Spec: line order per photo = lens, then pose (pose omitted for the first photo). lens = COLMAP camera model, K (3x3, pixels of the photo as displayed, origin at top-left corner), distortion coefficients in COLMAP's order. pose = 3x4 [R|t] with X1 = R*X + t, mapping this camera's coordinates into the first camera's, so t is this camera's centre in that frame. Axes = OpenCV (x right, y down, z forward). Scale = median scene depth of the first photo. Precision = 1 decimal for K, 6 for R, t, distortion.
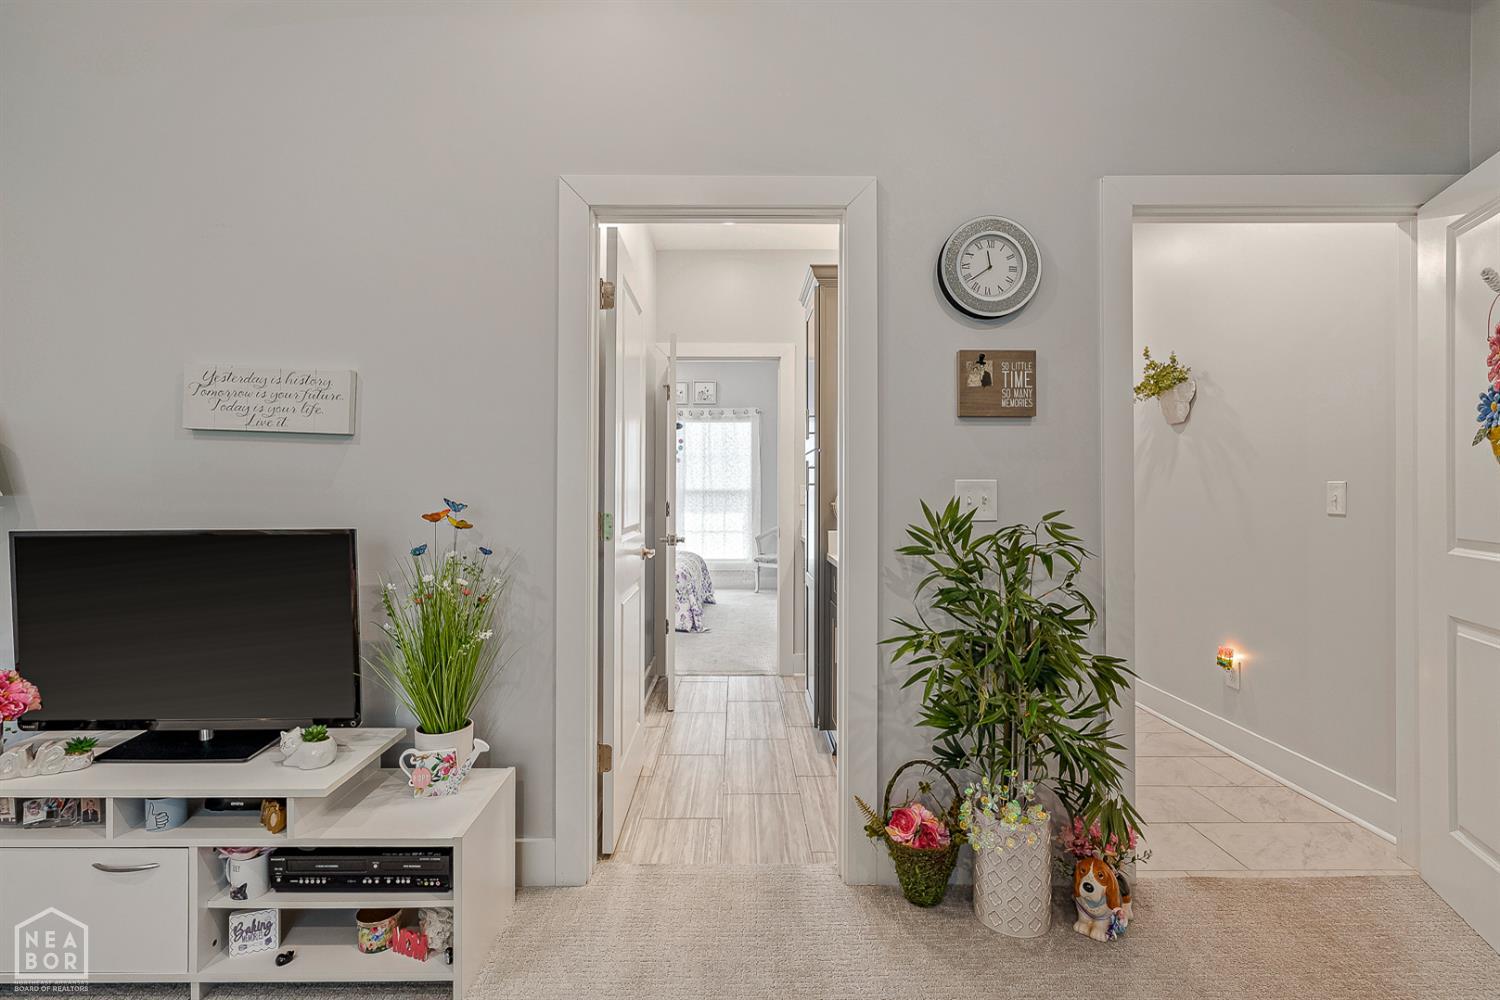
lens RADIAL K [[695.8, 0, 747.5], [0, 695.8, 495.9], [0, 0, 1]] dist [0.002656, 0.001313]
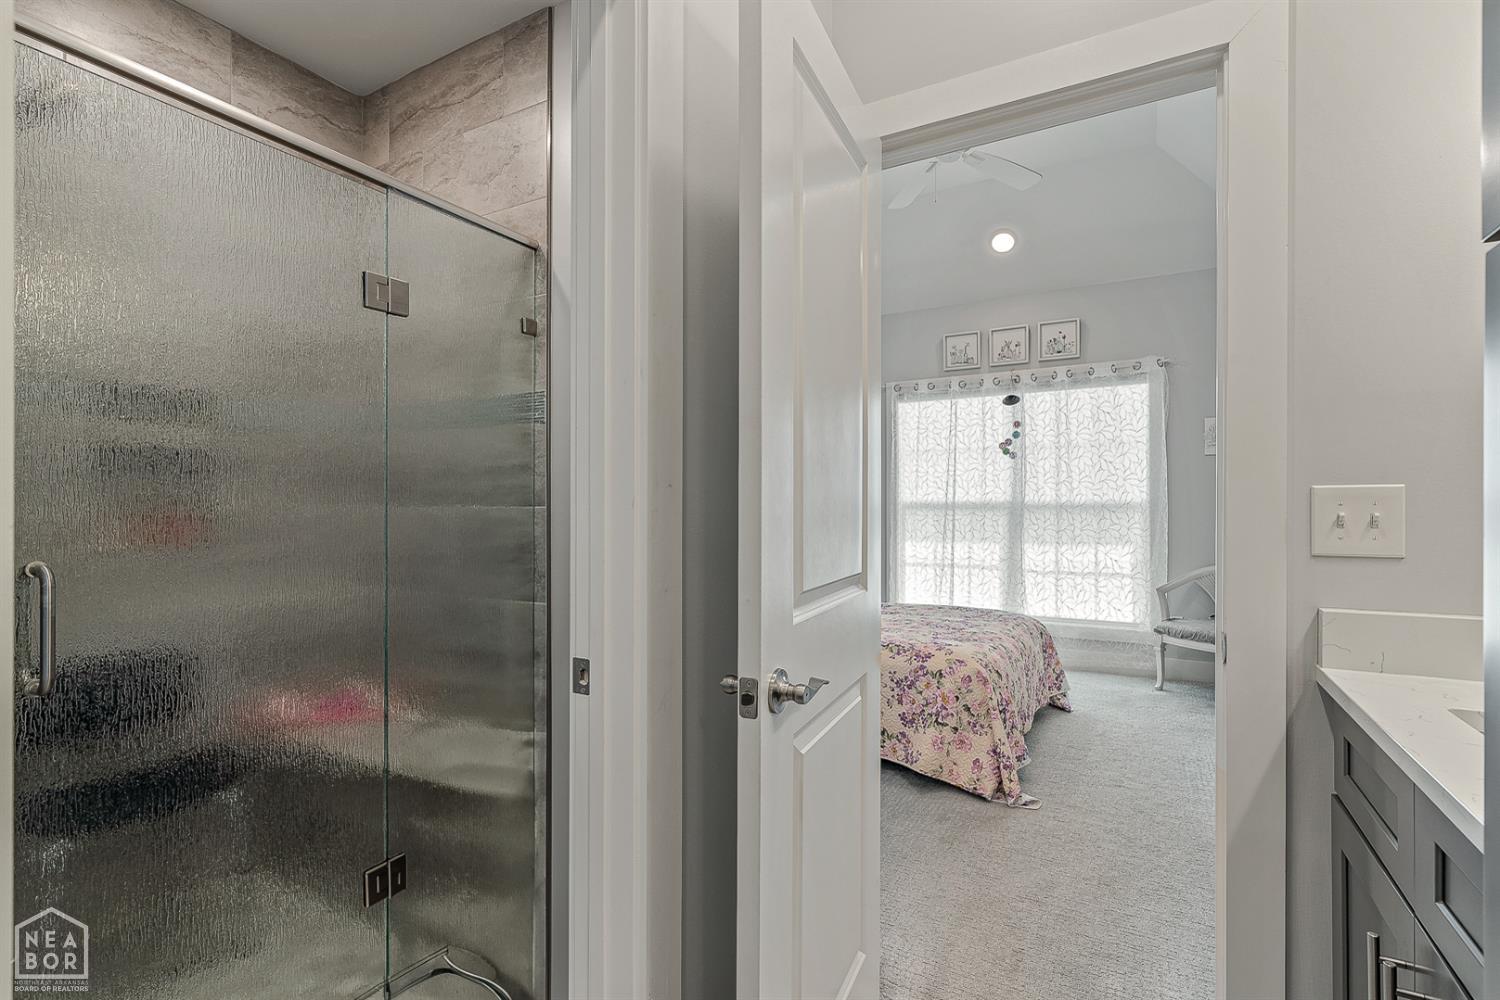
lens RADIAL K [[695.8, 0, 756.8], [0, 695.8, 508.5], [0, 0, 1]] dist [0.002656, 0.001313]
pose [[0.867372, -0.000931, -0.497659, 0.011073], [-0.000079, 0.999998, -0.002008, -0.002794], [0.497659, 0.001781, 0.867371, 0.351543]]
